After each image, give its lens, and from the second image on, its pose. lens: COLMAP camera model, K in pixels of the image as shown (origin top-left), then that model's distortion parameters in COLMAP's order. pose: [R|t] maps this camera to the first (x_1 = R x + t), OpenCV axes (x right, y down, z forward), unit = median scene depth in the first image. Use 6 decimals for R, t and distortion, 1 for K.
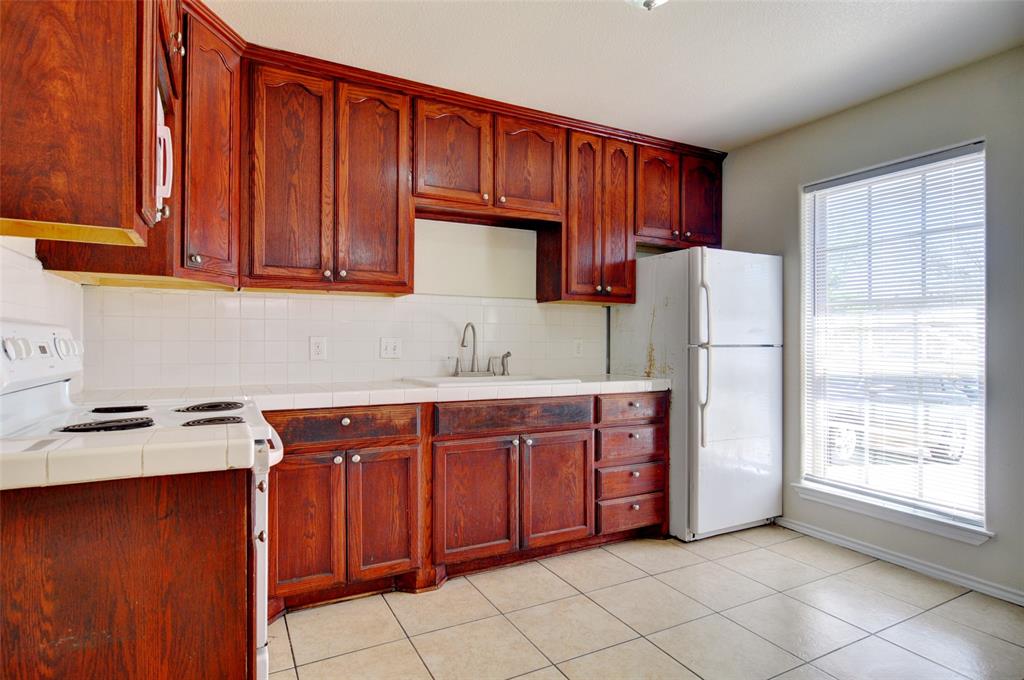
lens RADIAL K [[545.7, 0, 510.5], [0, 545.7, 343.1], [0, 0, 1]] dist [-0.001217, 0.000421]
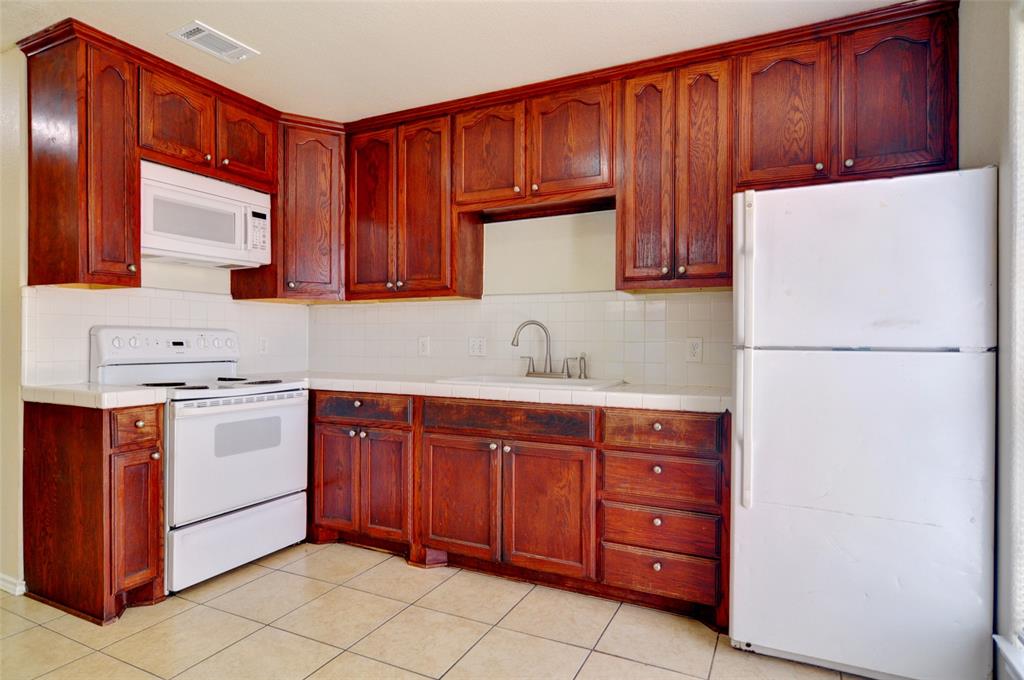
lens RADIAL K [[568.5, 0, 512.8], [0, 568.5, 340.4], [0, 0, 1]] dist [0.003693, 0.000926]
pose [[0.591554, 0.000789, -0.806265, 0.775937], [-0.003571, 0.999992, -0.001642, -0.000780], [0.806258, 0.003851, 0.591552, 0.414245]]
